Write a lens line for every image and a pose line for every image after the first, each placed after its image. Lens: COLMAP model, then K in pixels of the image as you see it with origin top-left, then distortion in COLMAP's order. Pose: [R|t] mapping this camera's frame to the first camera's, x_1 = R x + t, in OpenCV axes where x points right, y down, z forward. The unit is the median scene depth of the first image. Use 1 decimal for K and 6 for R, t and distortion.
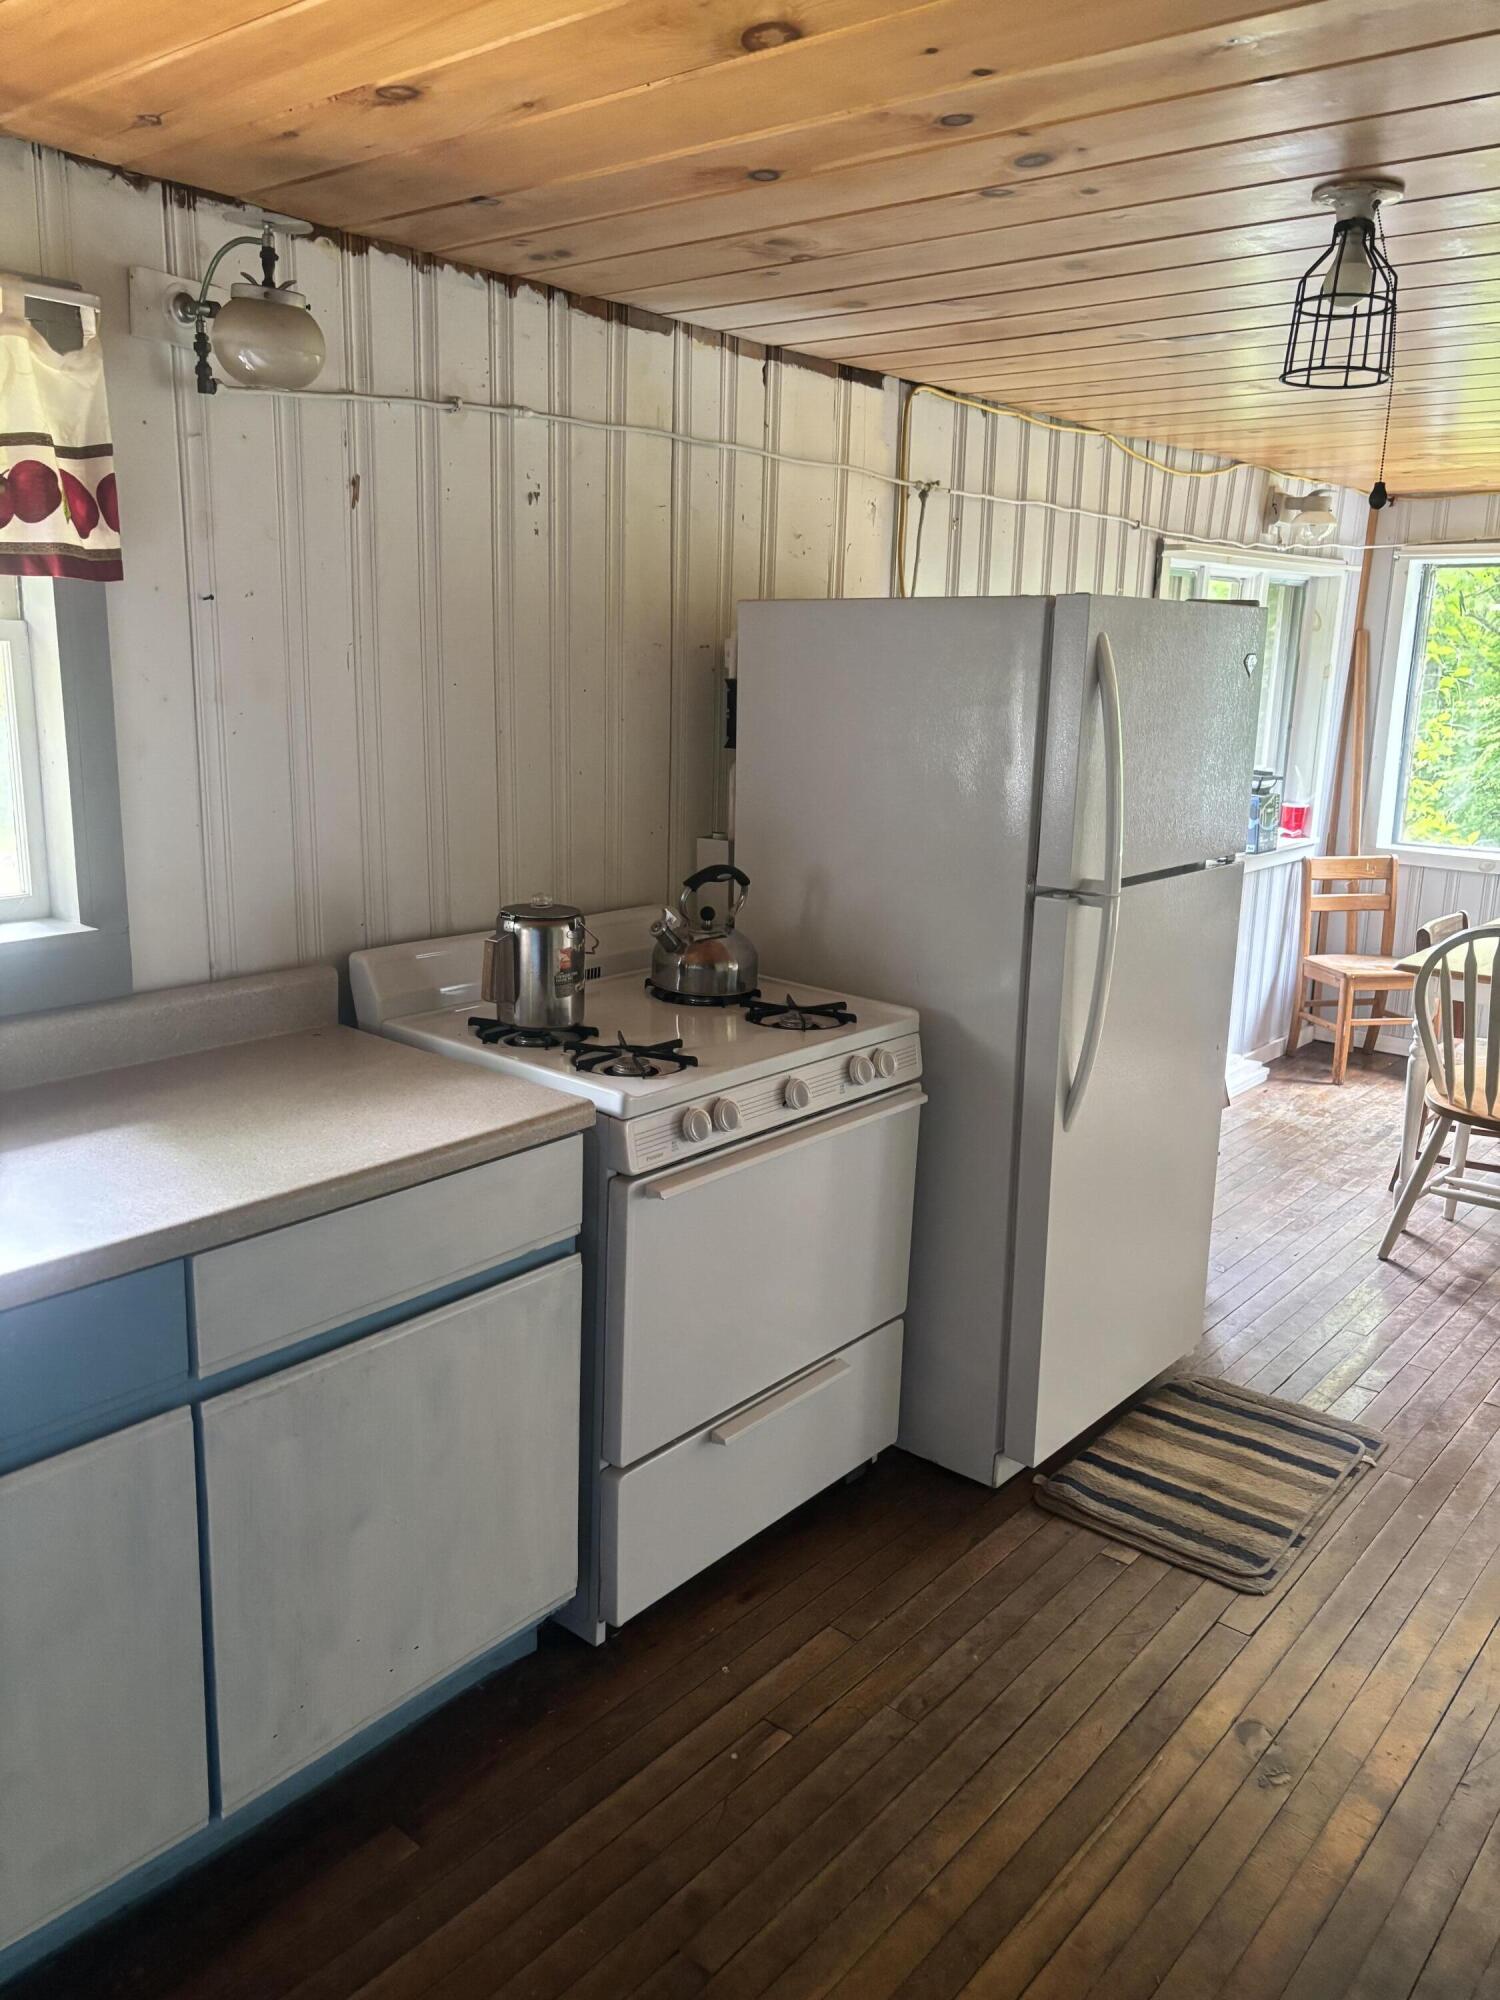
lens RADIAL K [[1508.0, 0, 734.9], [0, 1508.0, 1001.9], [0, 0, 1]] dist [0.047074, -0.041800]
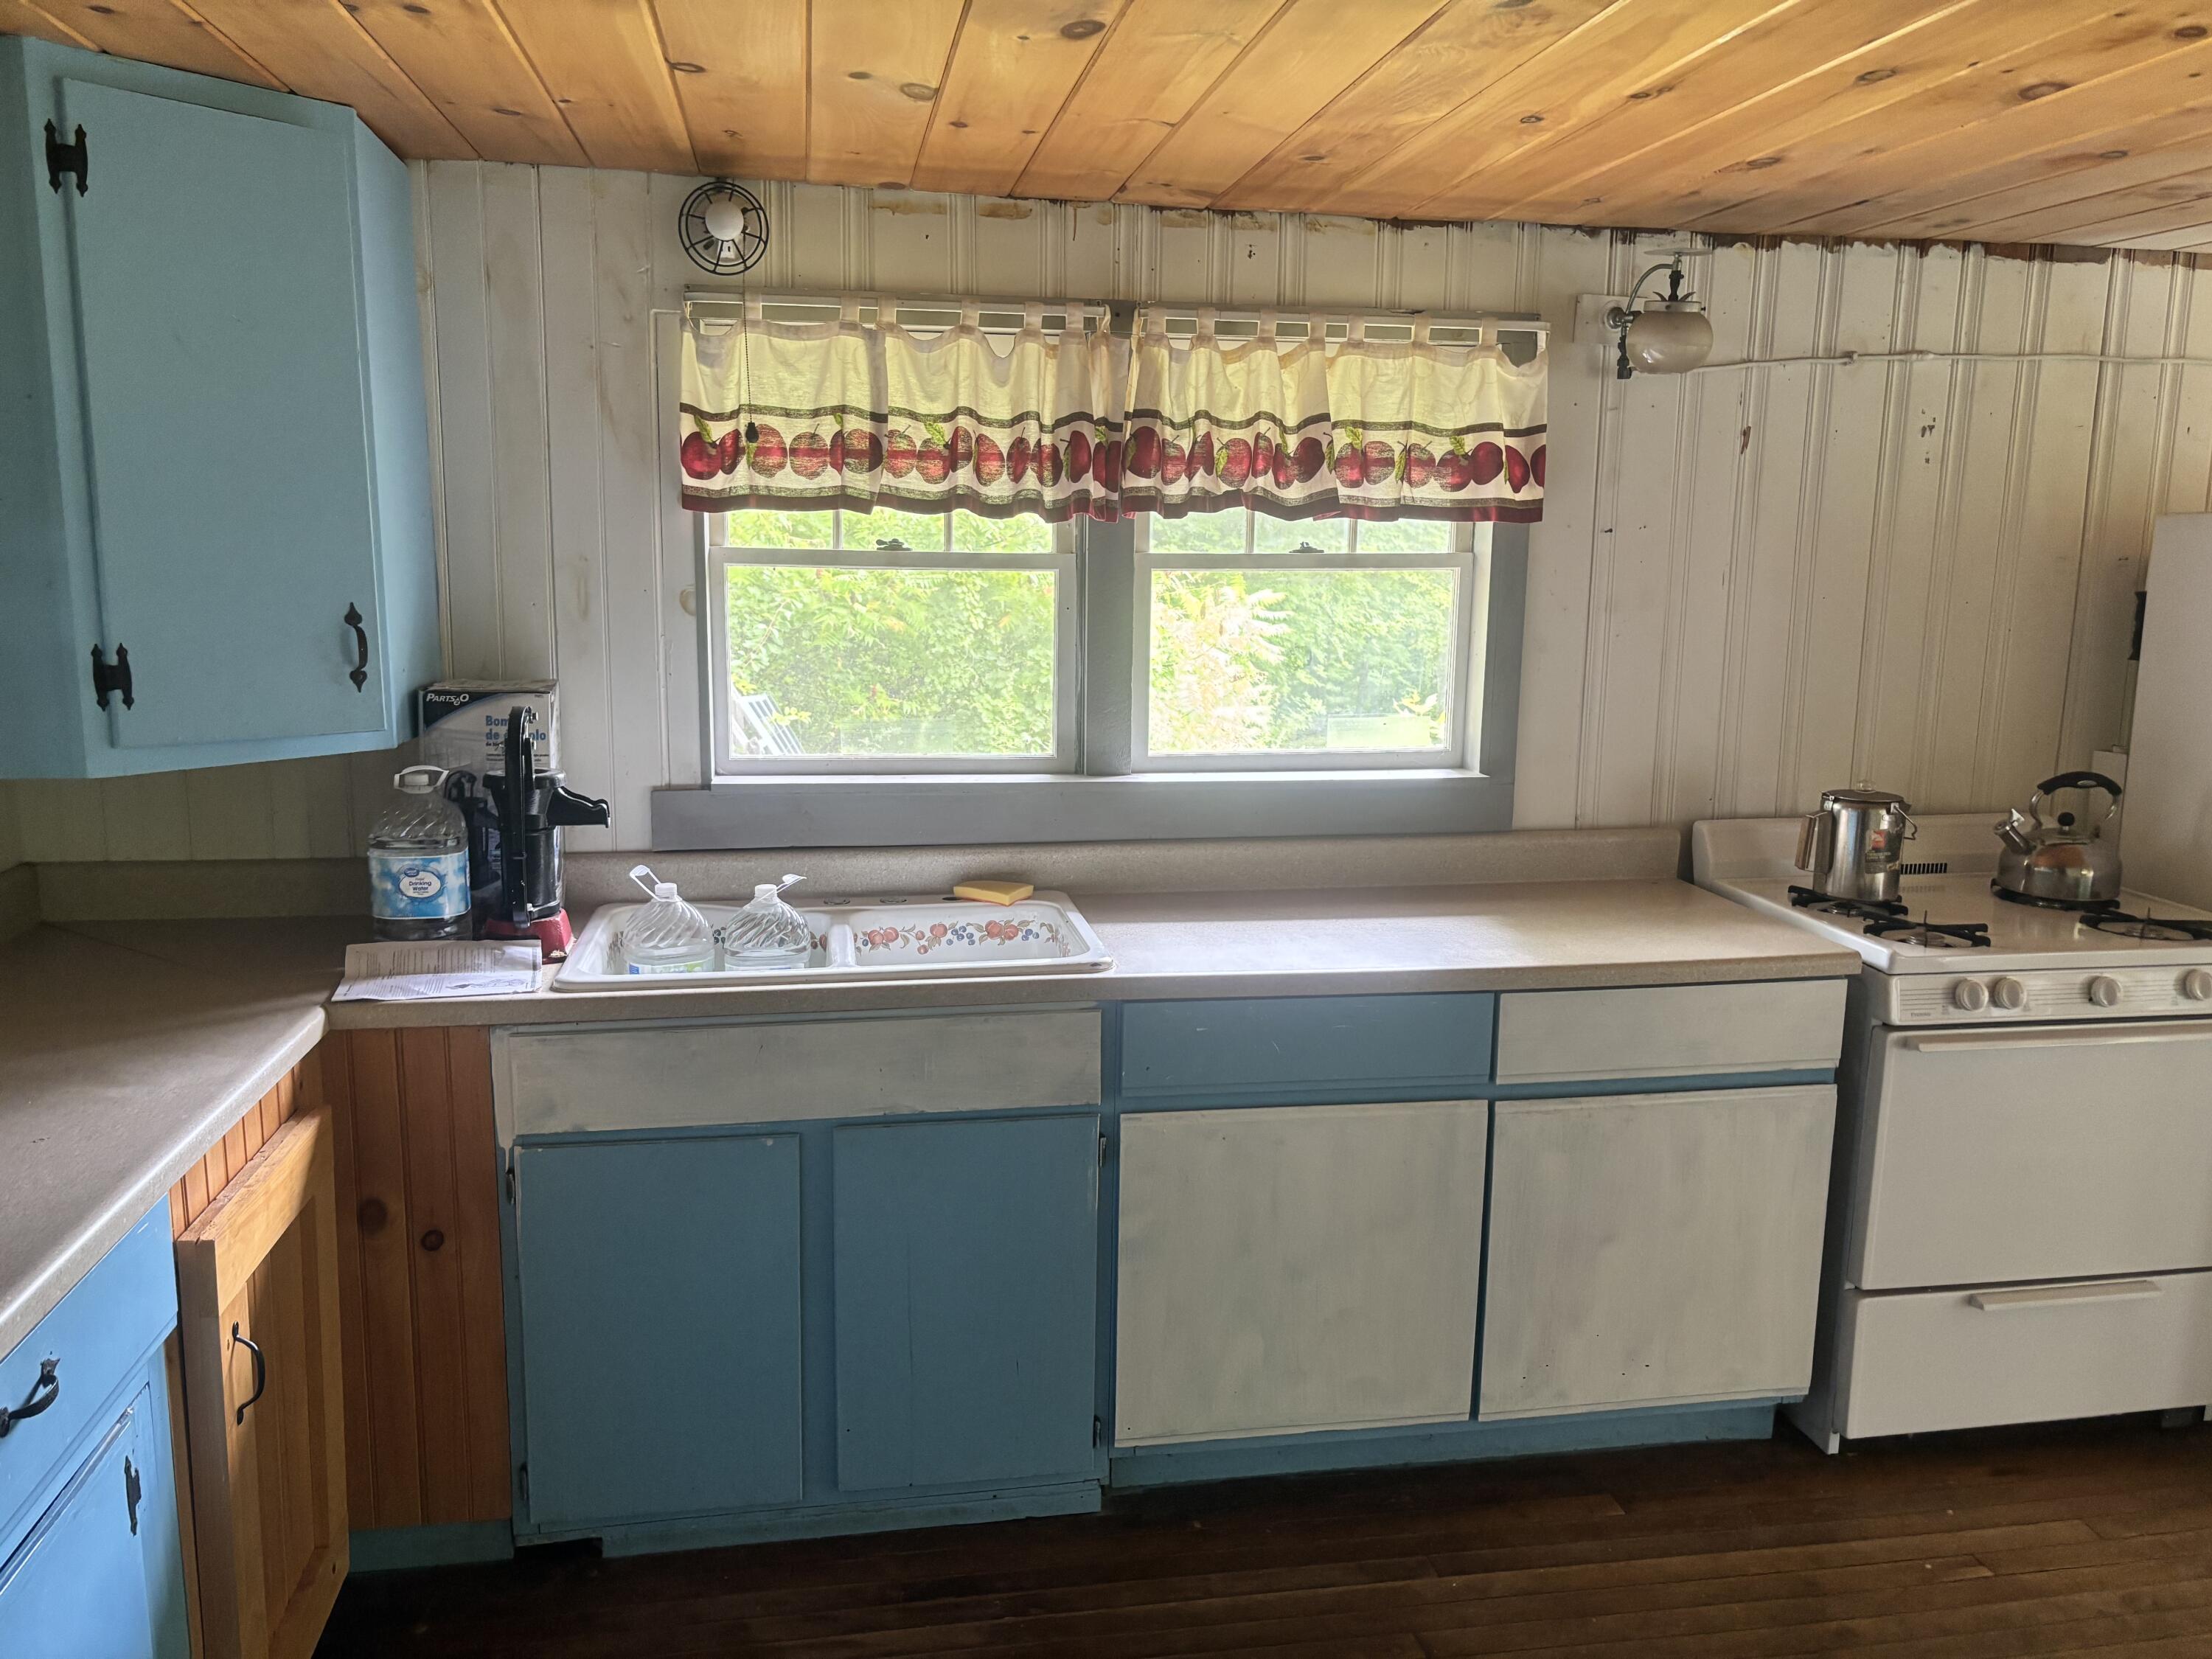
lens RADIAL K [[1667.8, 0, 1094.9], [0, 1667.8, 842.0], [0, 0, 1]] dist [0.047074, -0.041800]
pose [[0.764846, 0.095859, -0.637041, 0.235362], [-0.137147, 0.990428, -0.015626, 0.072220], [0.629445, 0.099320, 0.770672, -0.322887]]
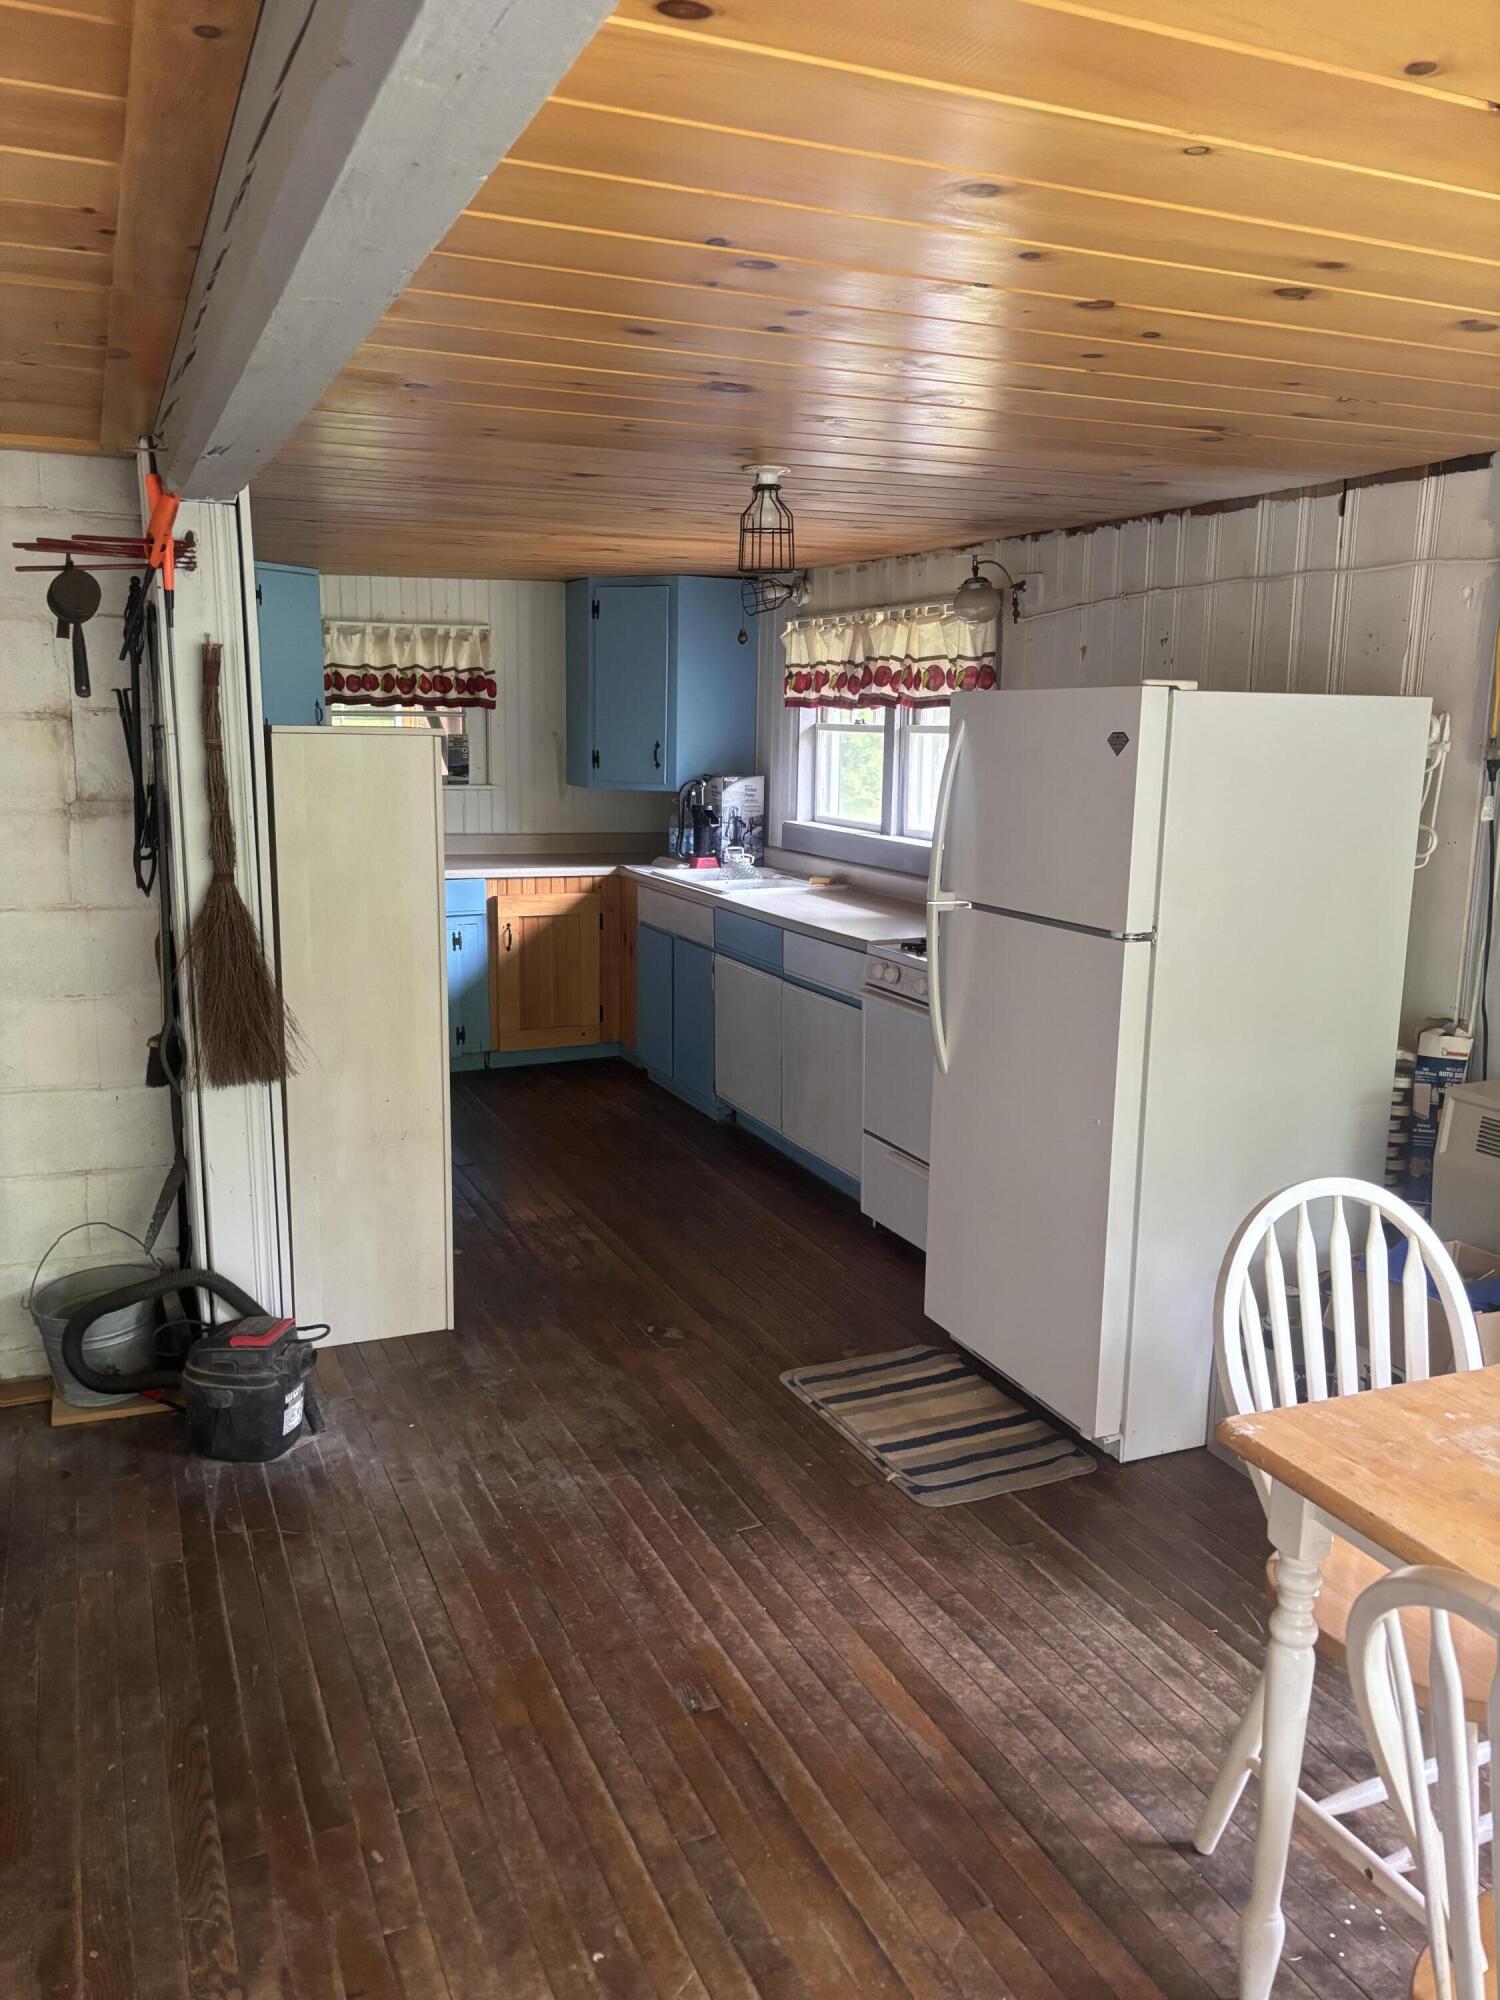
lens RADIAL K [[1508.0, 0, 740.1], [0, 1508.0, 1005.9], [0, 0, 1]] dist [0.047074, -0.041800]
pose [[-0.441169, 0.144387, -0.885732, 1.666722], [-0.224177, 0.937952, 0.264559, -0.327882], [0.868973, 0.315276, -0.381427, 1.479838]]
